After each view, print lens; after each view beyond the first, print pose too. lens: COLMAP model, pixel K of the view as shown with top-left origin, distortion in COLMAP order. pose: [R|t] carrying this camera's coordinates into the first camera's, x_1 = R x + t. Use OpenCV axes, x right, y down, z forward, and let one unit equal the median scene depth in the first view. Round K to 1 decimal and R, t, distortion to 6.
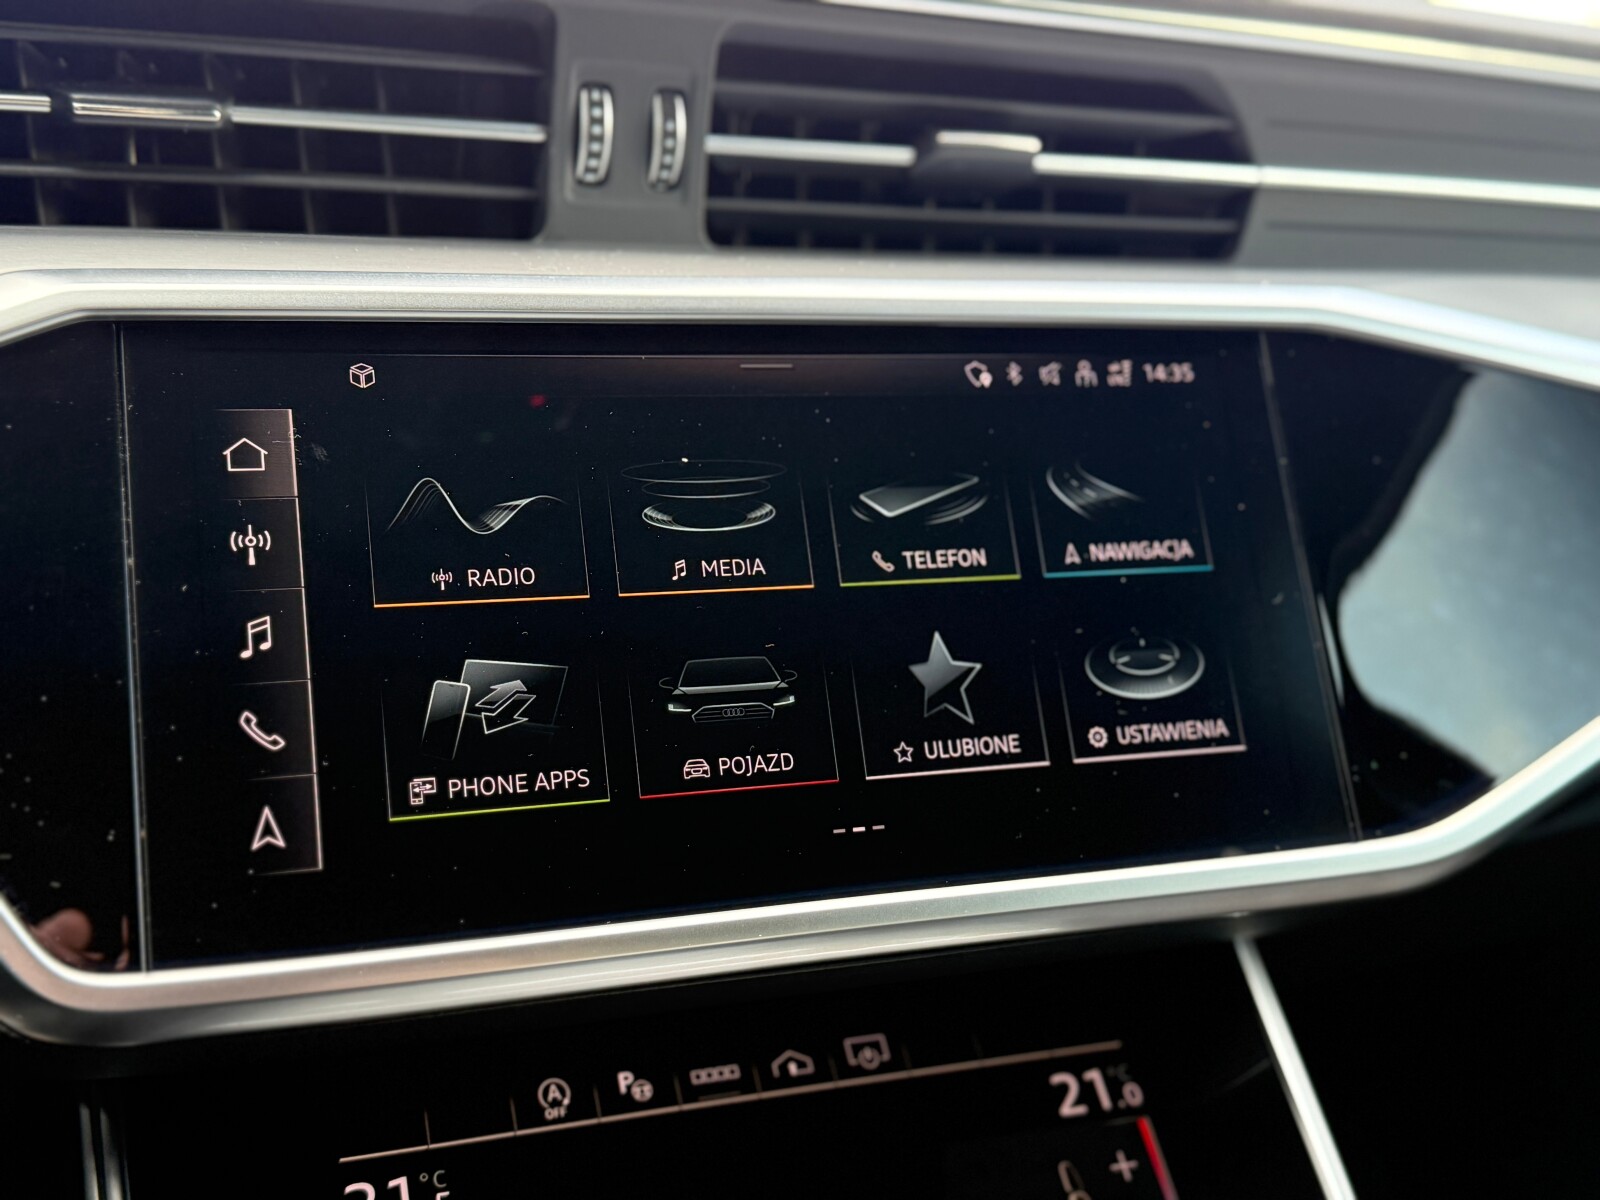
lens RADIAL K [[1815.7, 0, 802.5], [0, 1815.7, 587.2], [0, 0, 1]] dist [0.089423, 0.000000]
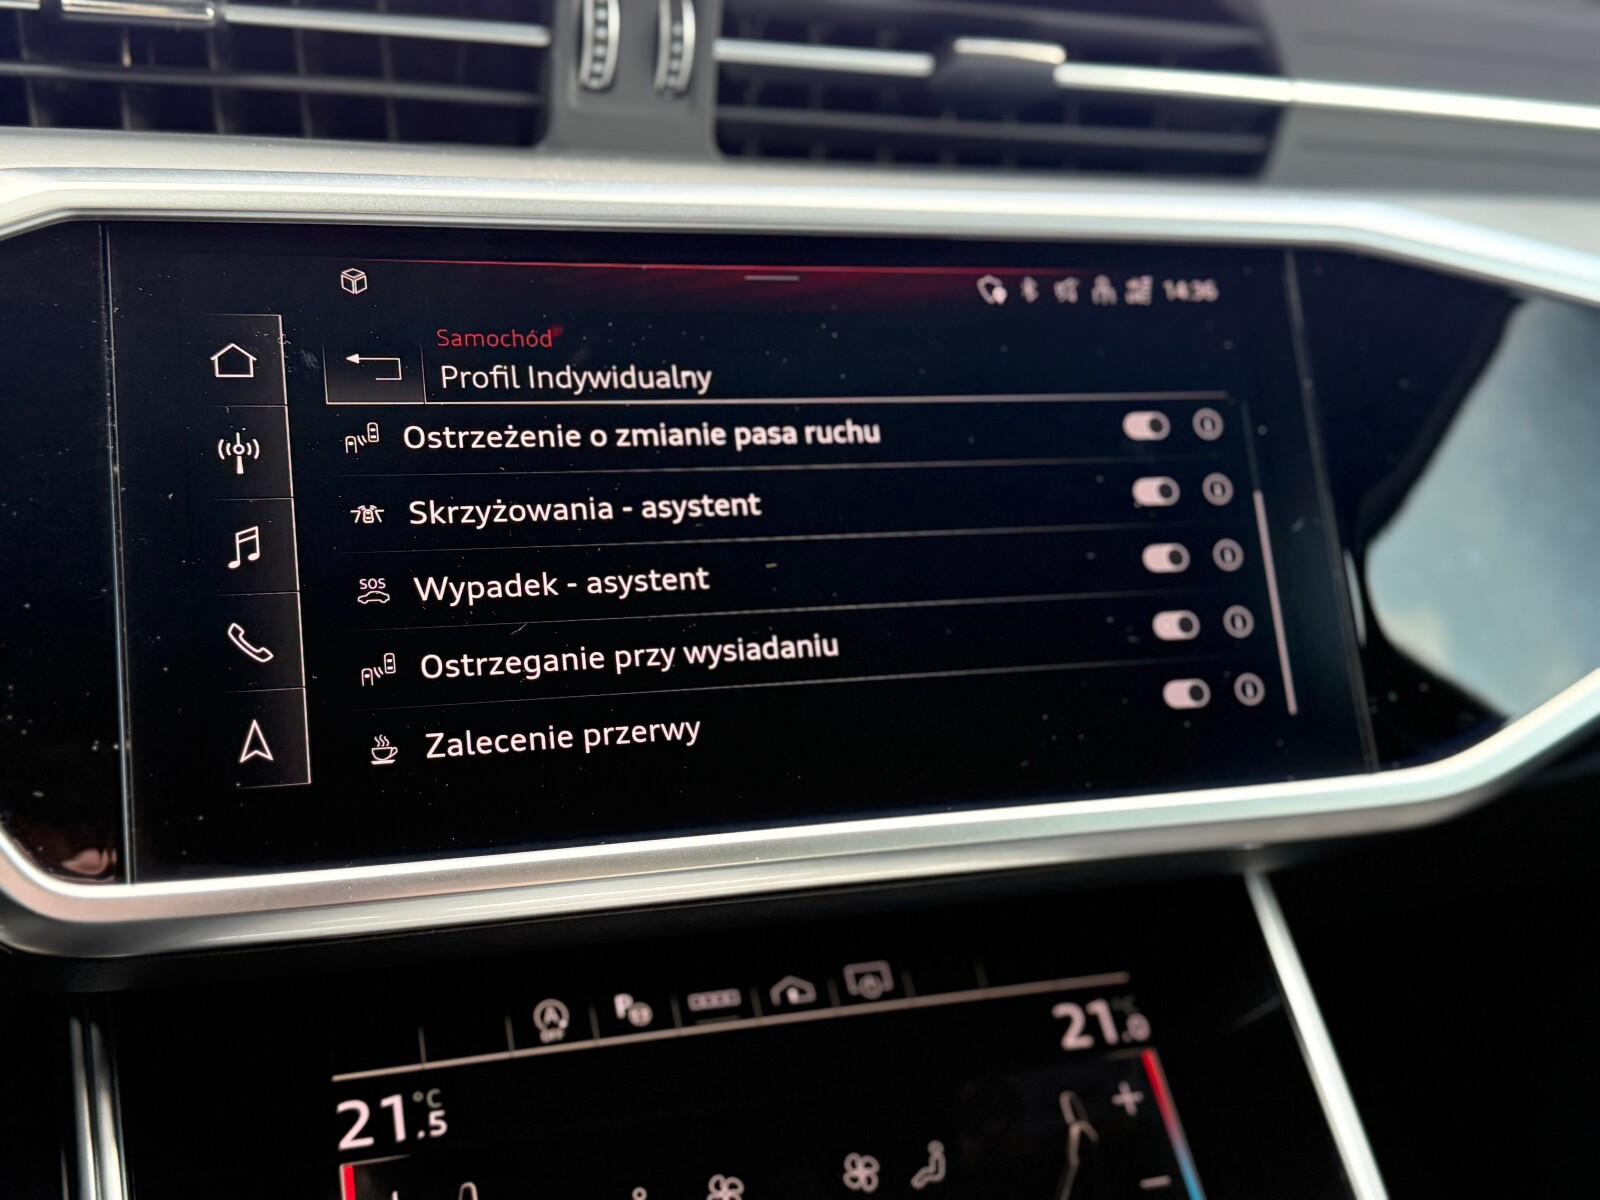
lens RADIAL K [[1815.7, 0, 797.3], [0, 1815.7, 601.3], [0, 0, 1]] dist [0.089423, 0.000000]
pose [[0.999765, 0.011715, -0.018229, 0.012892], [-0.011017, 0.999220, 0.037920, 0.013296], [0.018659, -0.037710, 0.999115, 0.023157]]
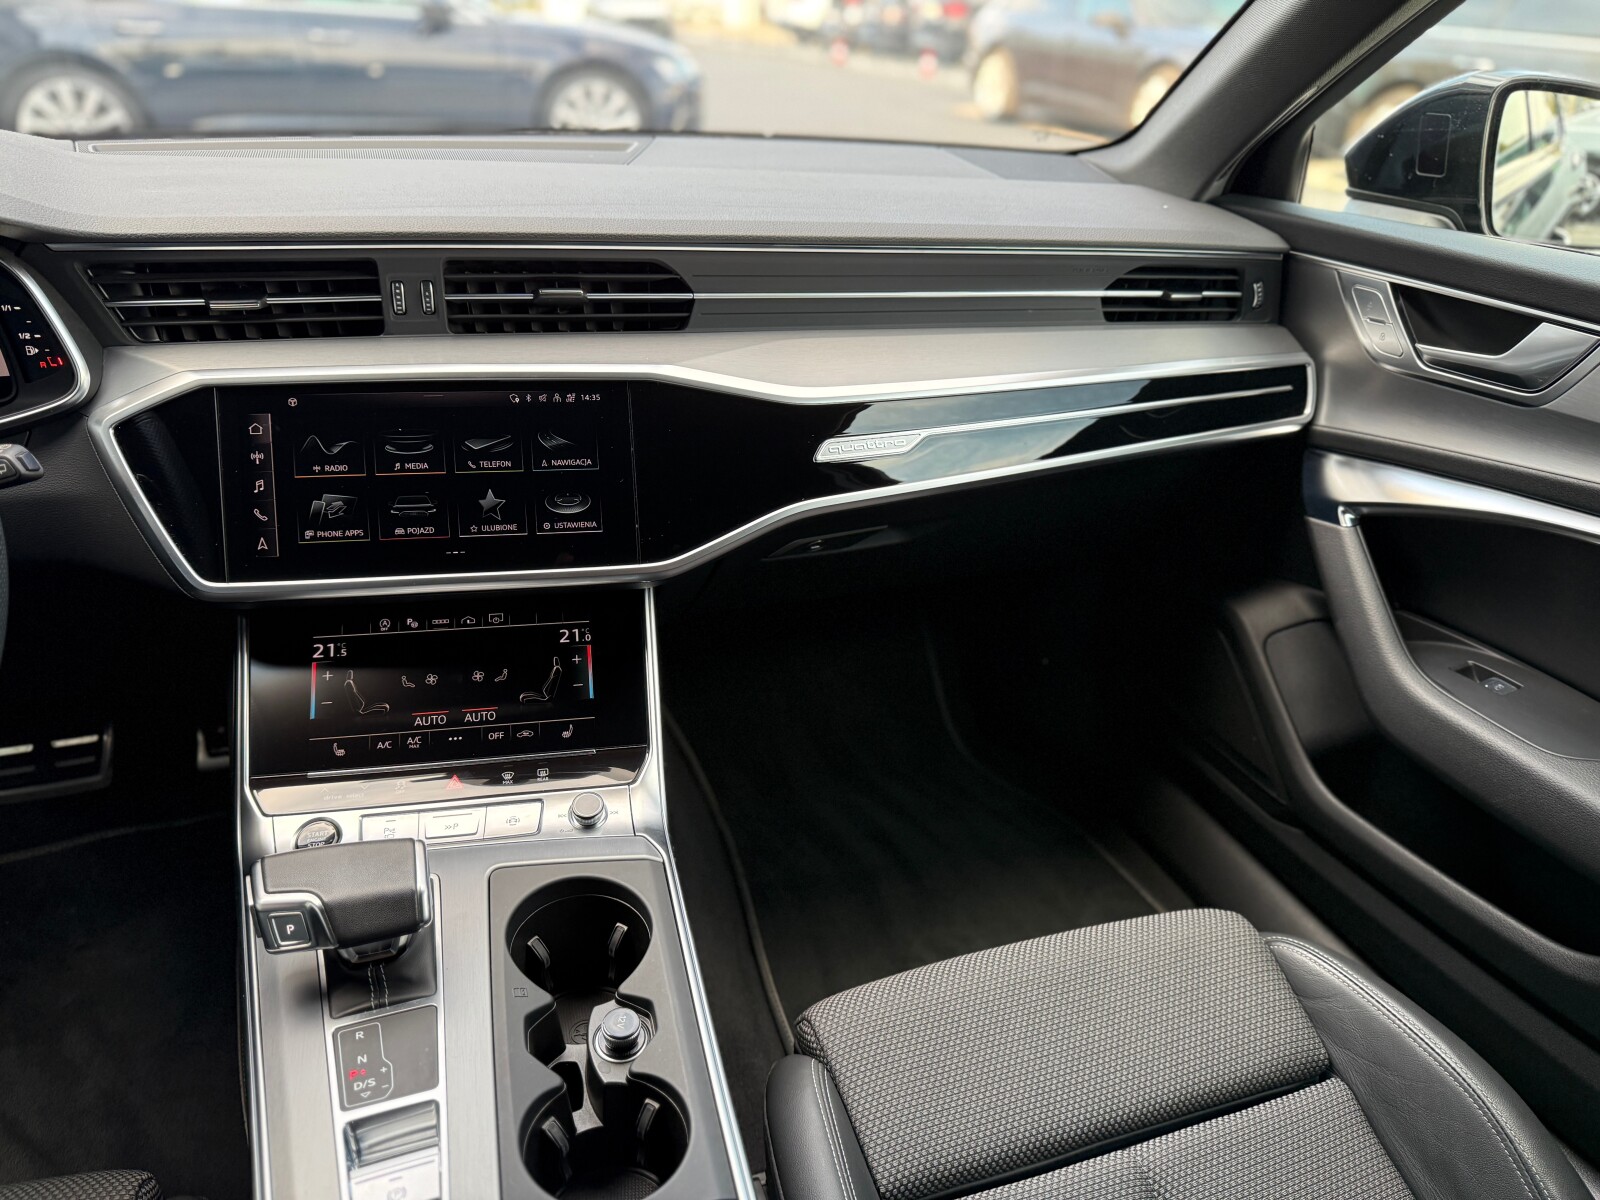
lens RADIAL K [[1154.5, 0, 819.0], [0, 1154.5, 594.5], [0, 0, 1]] dist [0.063805, -0.101133]
pose [[0.988648, 0.075978, -0.129623, 0.851986], [-0.040757, 0.965988, 0.255356, -0.311418], [0.144615, -0.247174, 0.958119, -0.795189]]
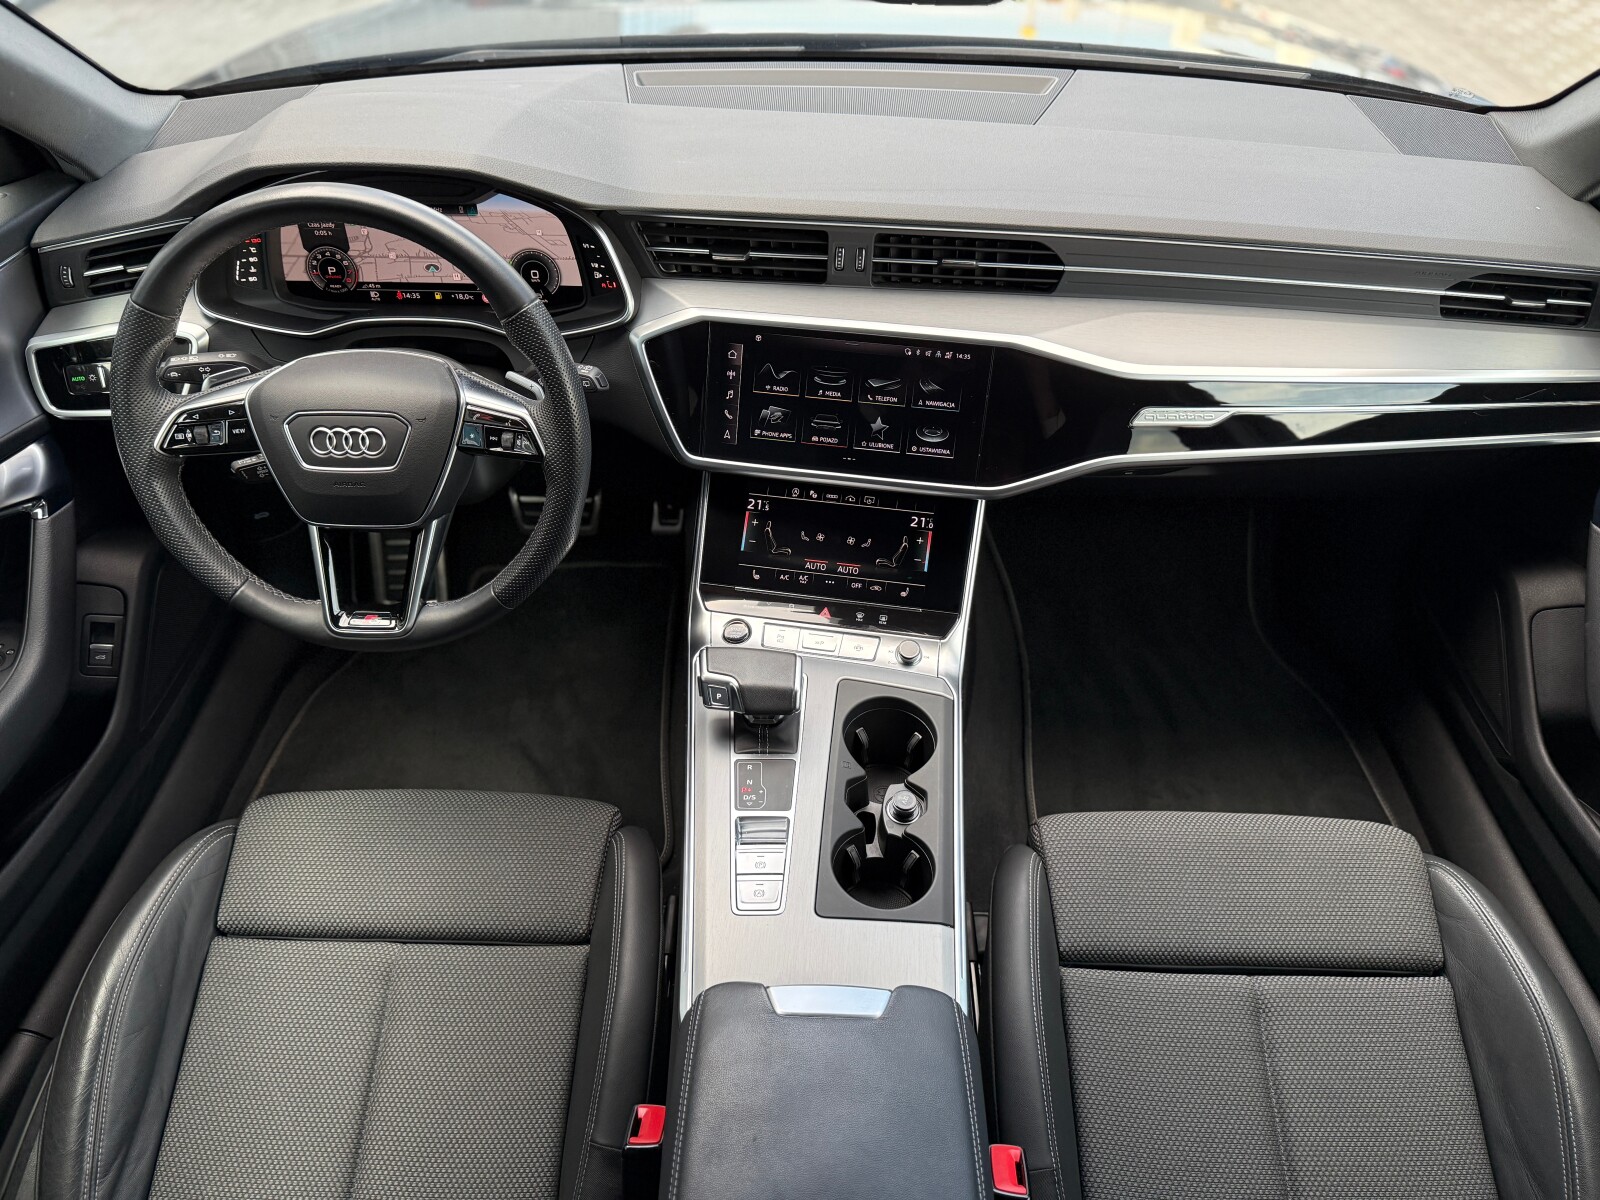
lens RADIAL K [[1154.5, 0, 807.7], [0, 1154.5, 614.6], [0, 0, 1]] dist [0.063805, -0.101133]
pose [[0.869023, 0.309999, -0.385615, 1.064522], [-0.088312, 0.864051, 0.495597, -0.859611], [0.486826, -0.396631, 0.778257, -1.298190]]
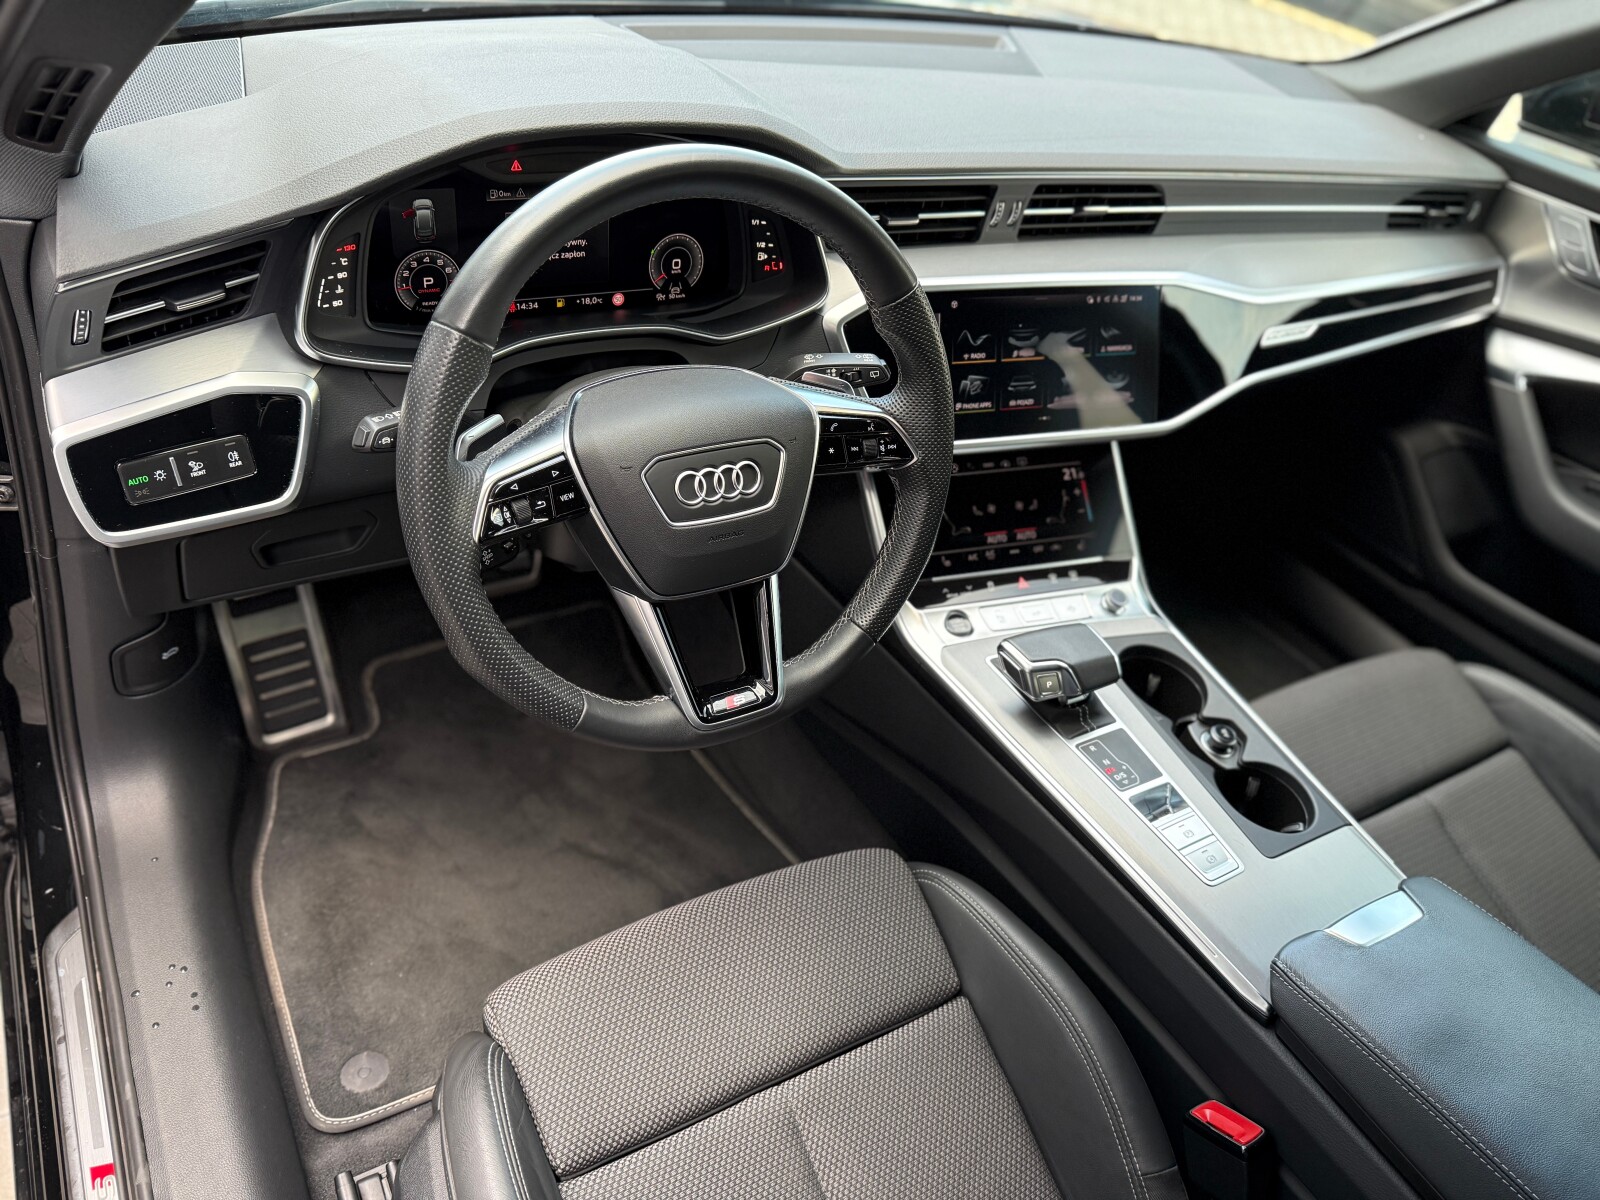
lens RADIAL K [[1154.5, 0, 802.0], [0, 1154.5, 611.2], [0, 0, 1]] dist [0.063805, -0.101133]
pose [[0.991846, 0.073952, 0.103792, -0.729997], [-0.112800, 0.888445, 0.444907, -0.570940], [-0.059312, -0.452987, 0.889542, -1.496511]]
